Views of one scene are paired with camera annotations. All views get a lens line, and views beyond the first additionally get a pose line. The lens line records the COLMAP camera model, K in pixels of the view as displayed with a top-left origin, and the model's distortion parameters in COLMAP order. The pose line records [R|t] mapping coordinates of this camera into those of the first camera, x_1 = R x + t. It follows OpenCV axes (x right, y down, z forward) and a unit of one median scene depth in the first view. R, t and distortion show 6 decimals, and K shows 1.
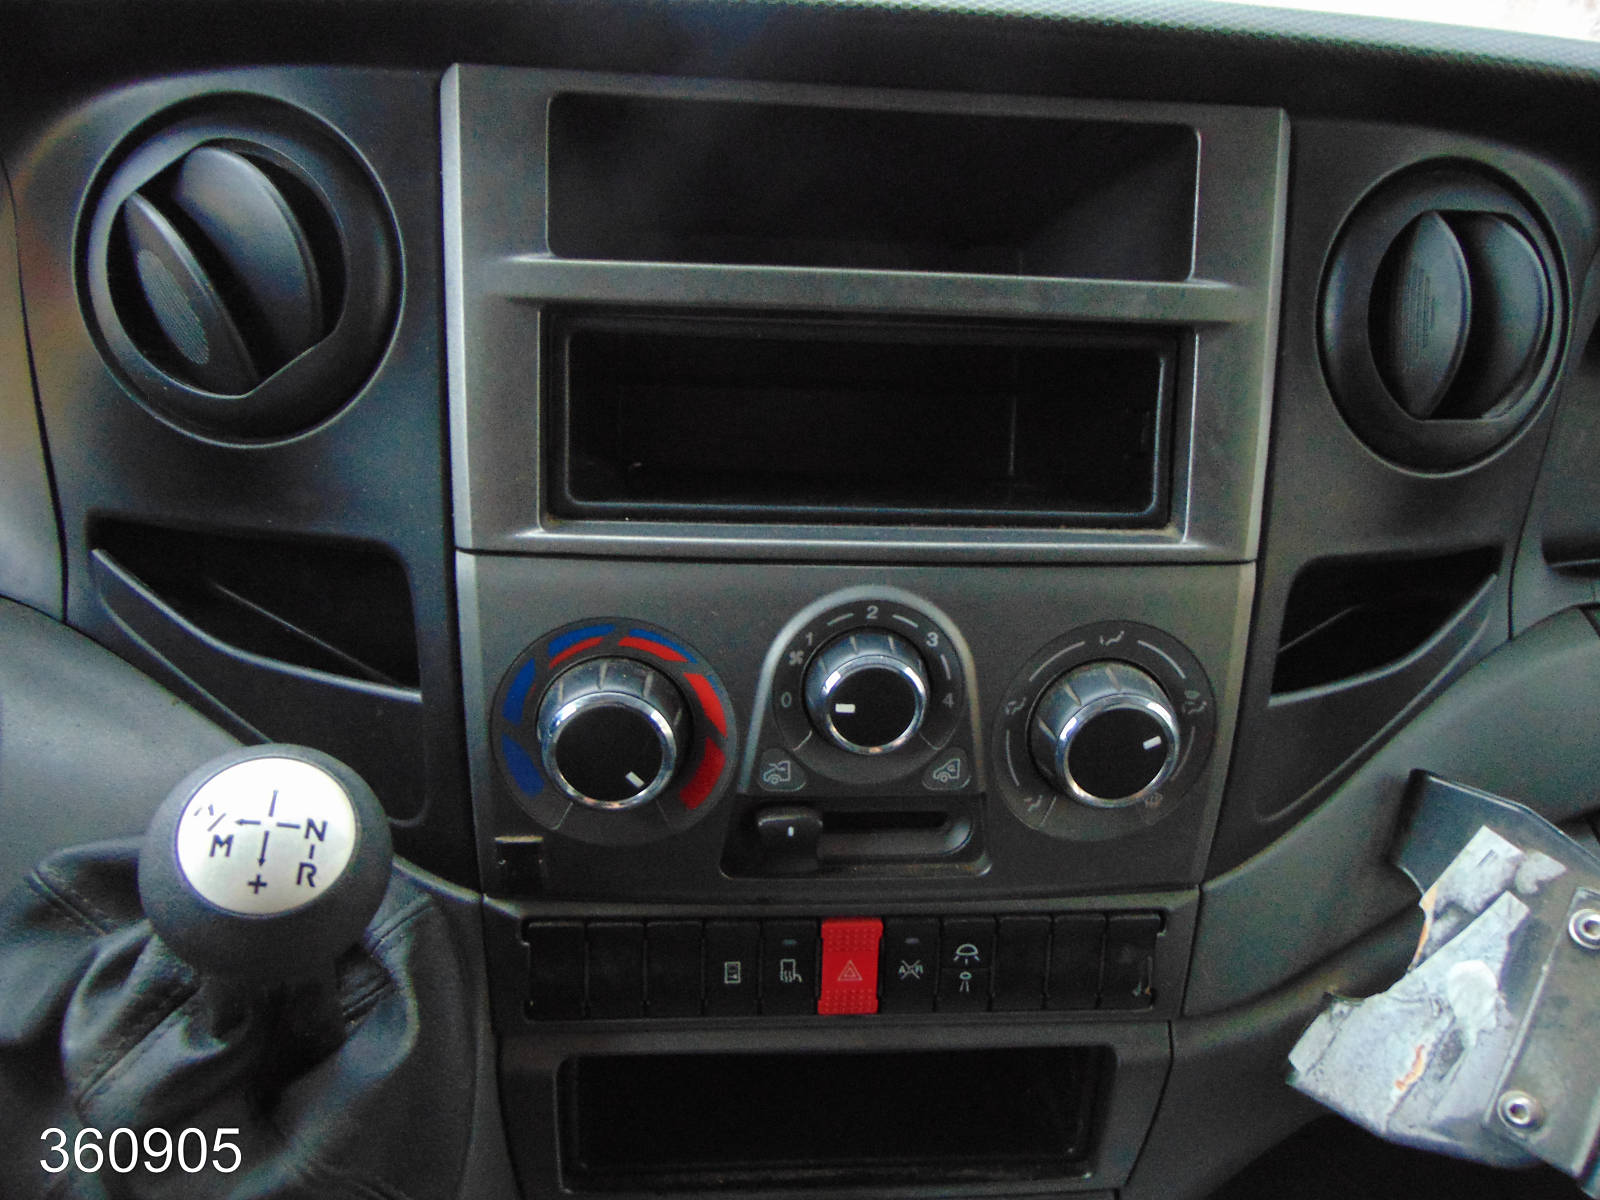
lens RADIAL K [[1163.8, 0, 835.7], [0, 1163.8, 625.4], [0, 0, 1]] dist [-0.001114, 0.003679]
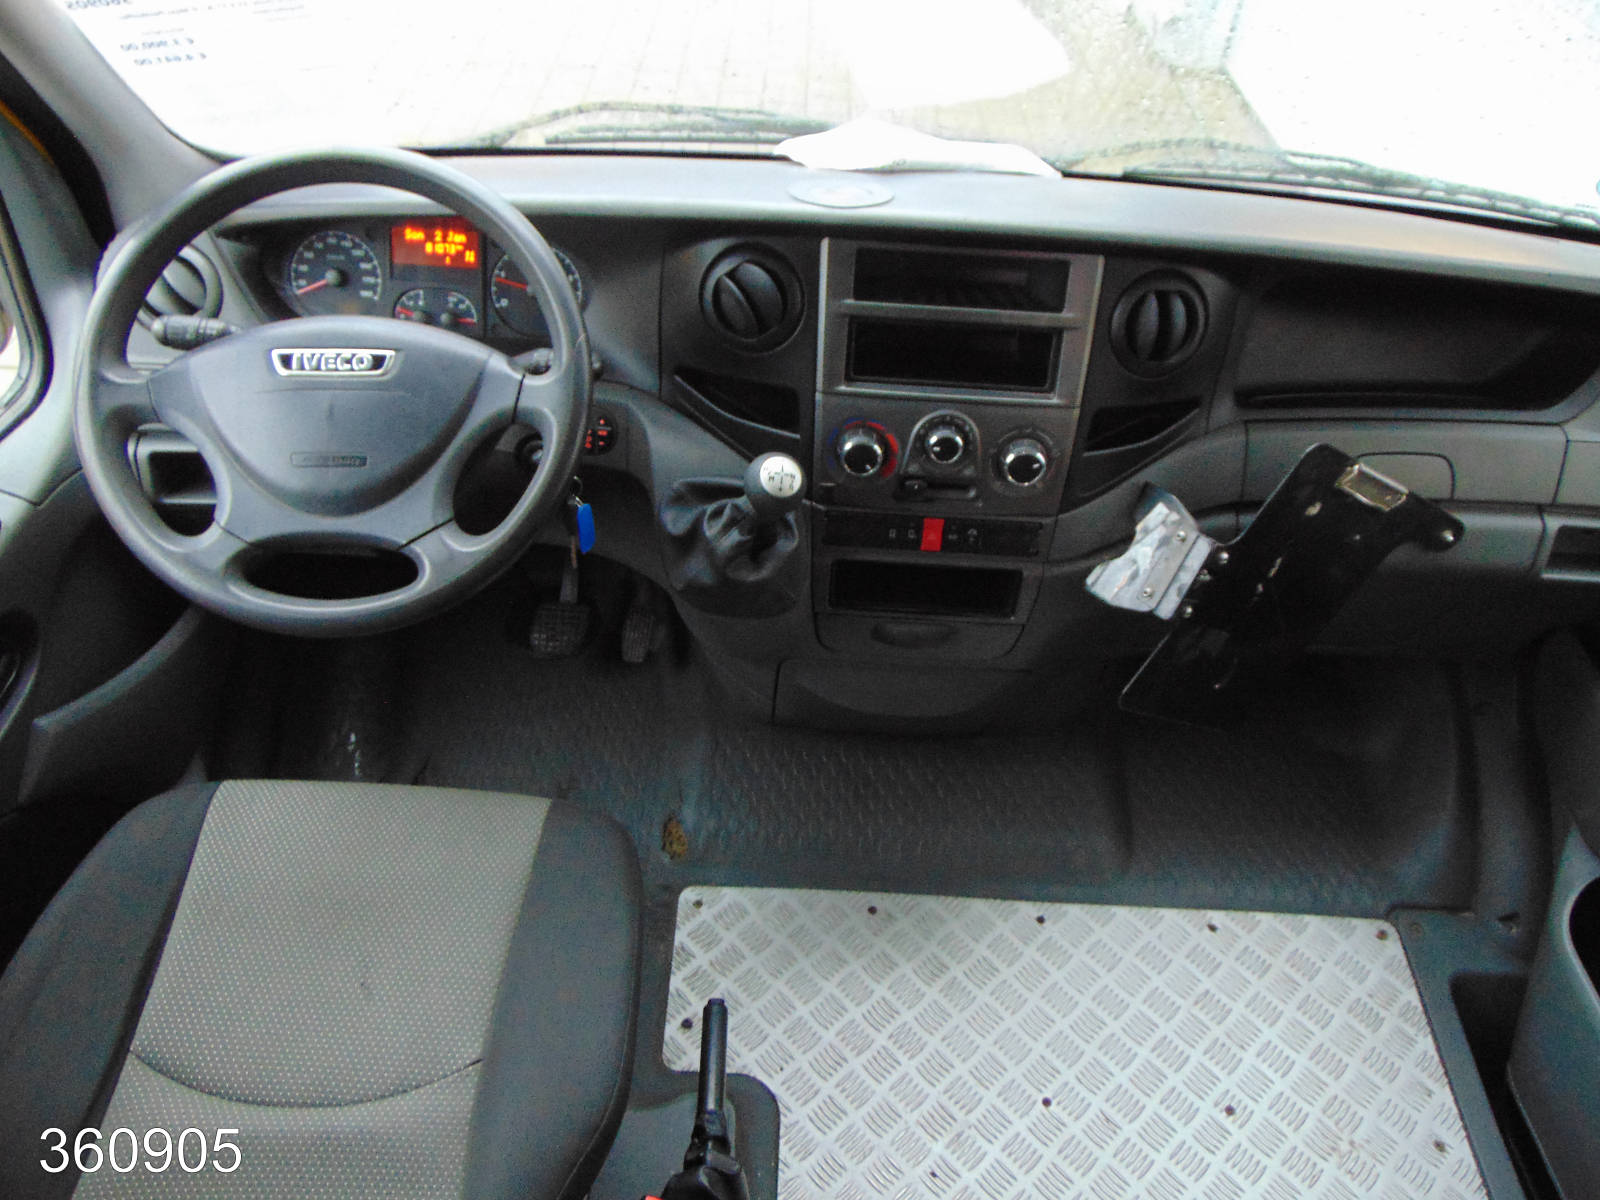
lens RADIAL K [[1163.8, 0, 835.7], [0, 1163.8, 625.4], [0, 0, 1]] dist [-0.001114, 0.003679]
pose [[0.995124, 0.071363, -0.068084, -0.014749], [-0.050787, 0.962485, 0.266540, -0.278935], [0.084551, -0.261782, 0.961416, -2.056740]]
